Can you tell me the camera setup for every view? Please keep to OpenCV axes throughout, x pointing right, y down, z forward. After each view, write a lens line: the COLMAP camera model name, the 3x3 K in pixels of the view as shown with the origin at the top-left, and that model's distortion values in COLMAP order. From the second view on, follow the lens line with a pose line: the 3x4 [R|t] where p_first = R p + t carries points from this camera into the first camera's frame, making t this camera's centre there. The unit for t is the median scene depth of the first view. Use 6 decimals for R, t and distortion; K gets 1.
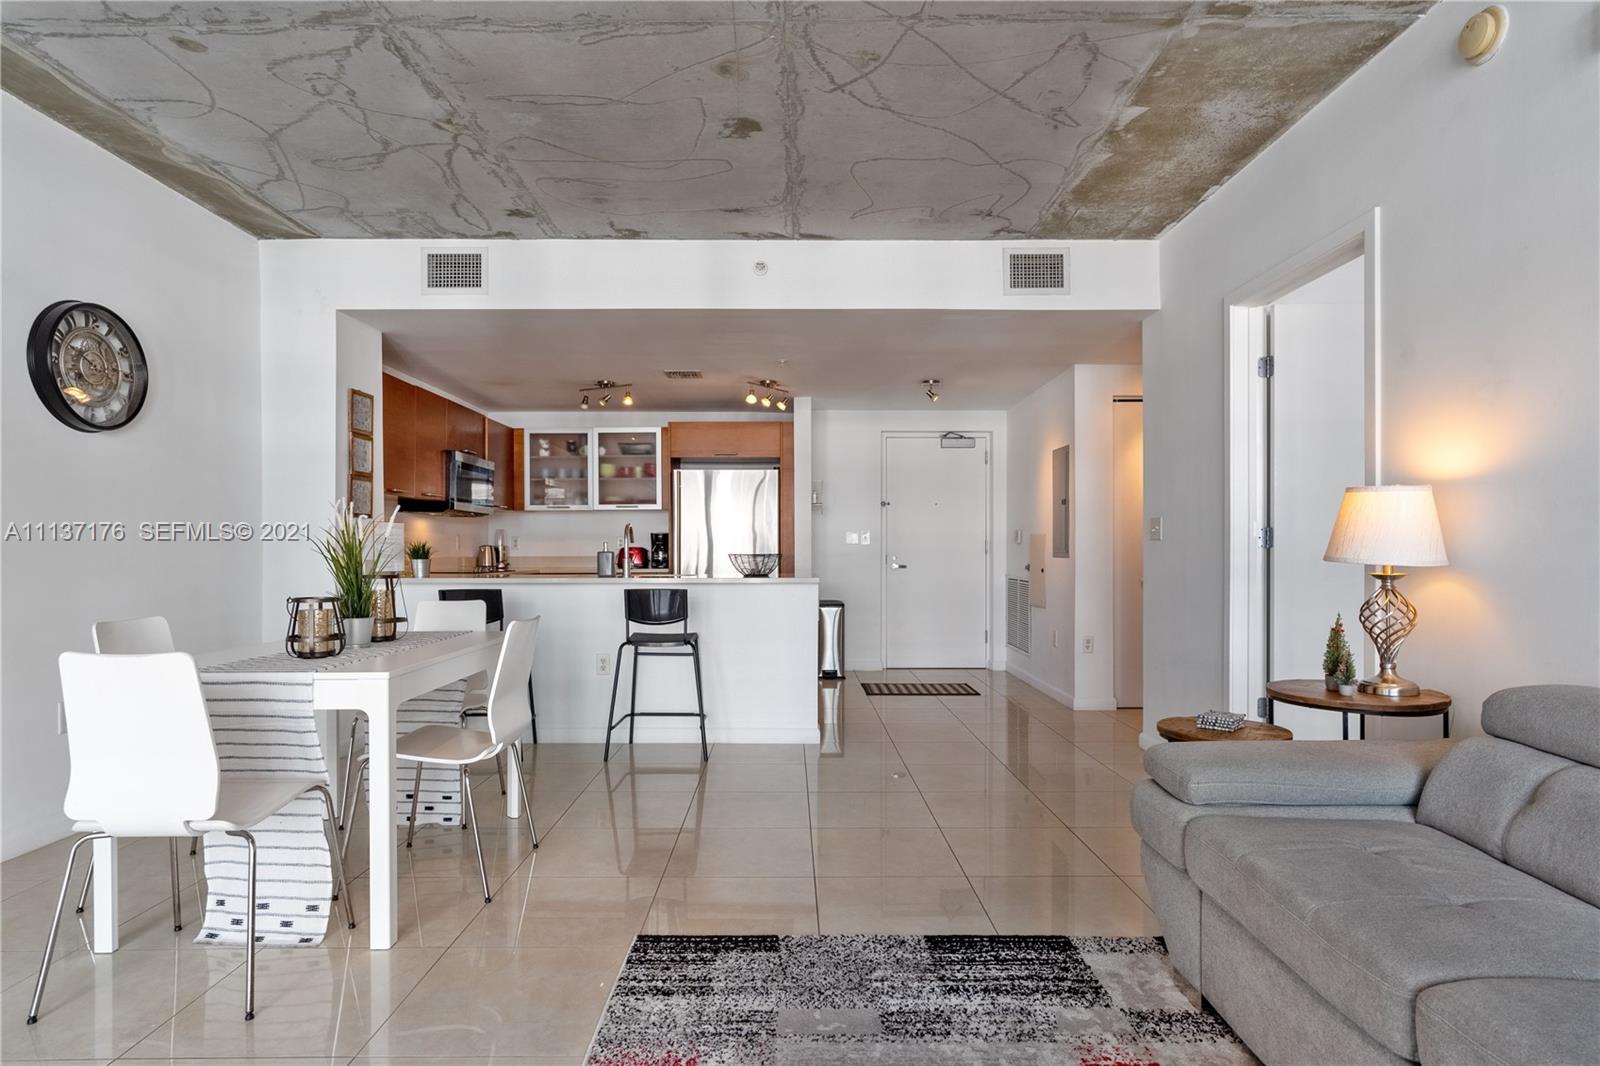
lens RADIAL K [[861.4, 0, 799.3], [0, 861.4, 553.6], [0, 0, 1]] dist [-0.012438, 0.009966]
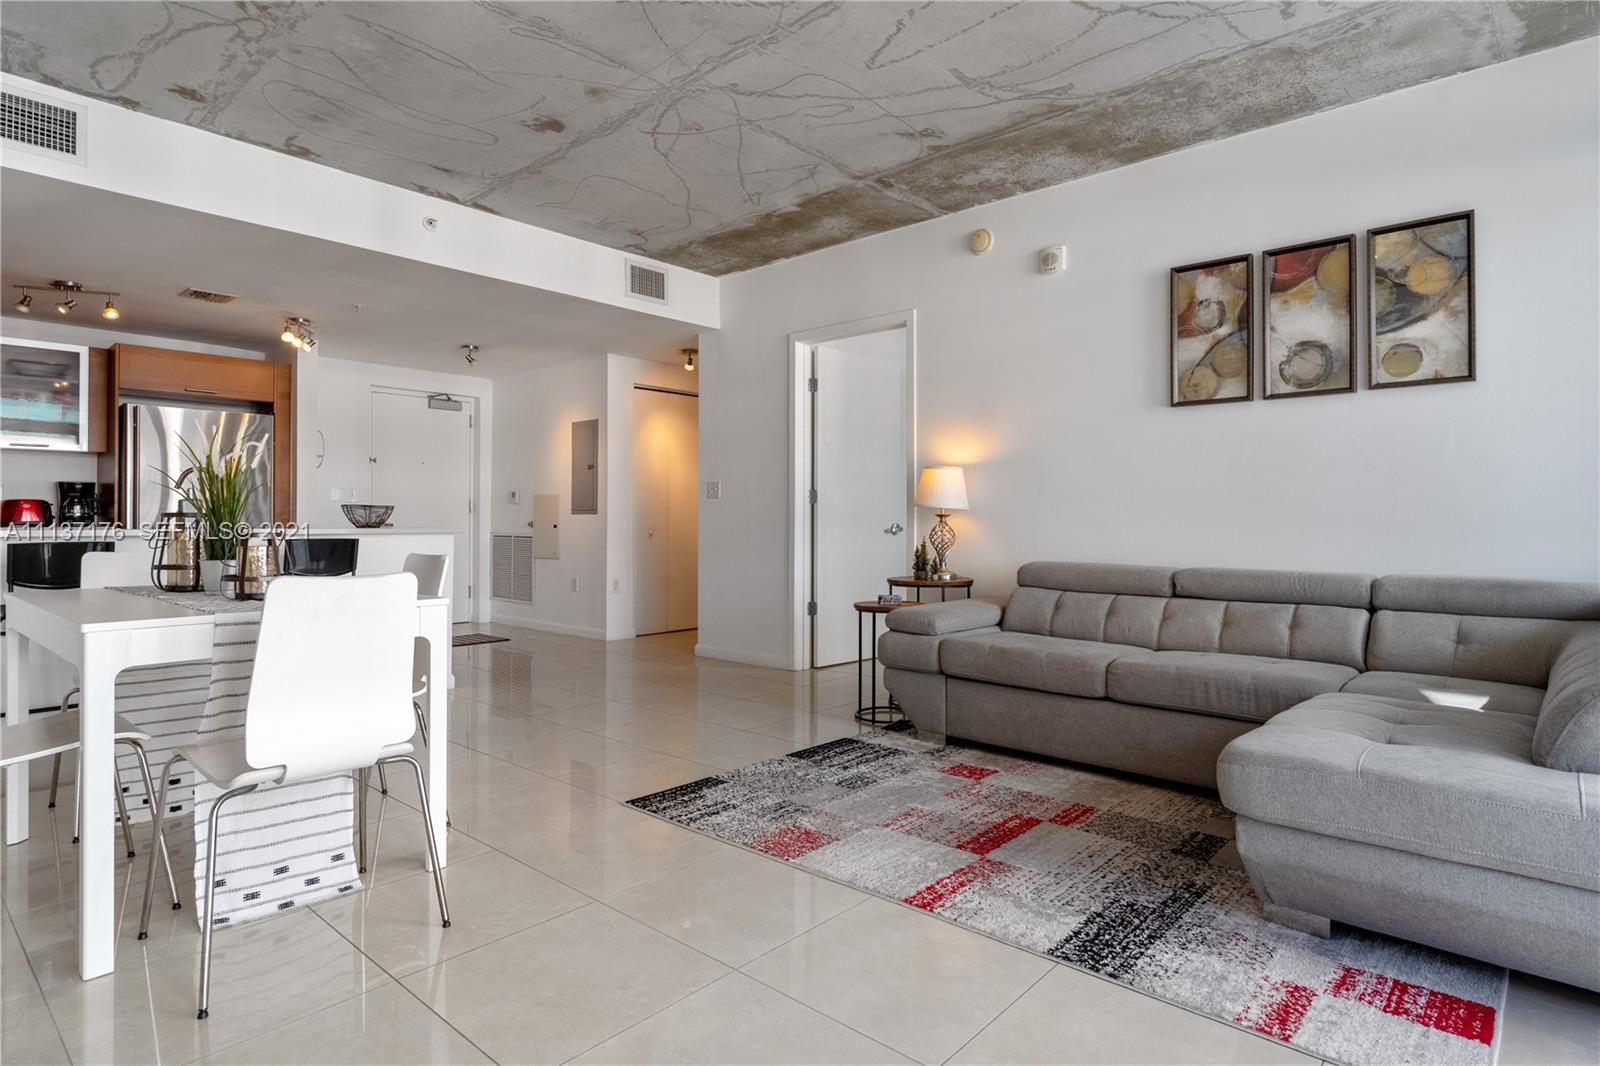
lens RADIAL K [[861.4, 0, 808.9], [0, 861.4, 510.7], [0, 0, 1]] dist [-0.012438, 0.009966]
pose [[0.665672, 0.011322, 0.746159, -0.512818], [0.001382, 0.999864, -0.016404, 0.026861], [-0.746244, 0.011951, 0.665566, -0.010127]]
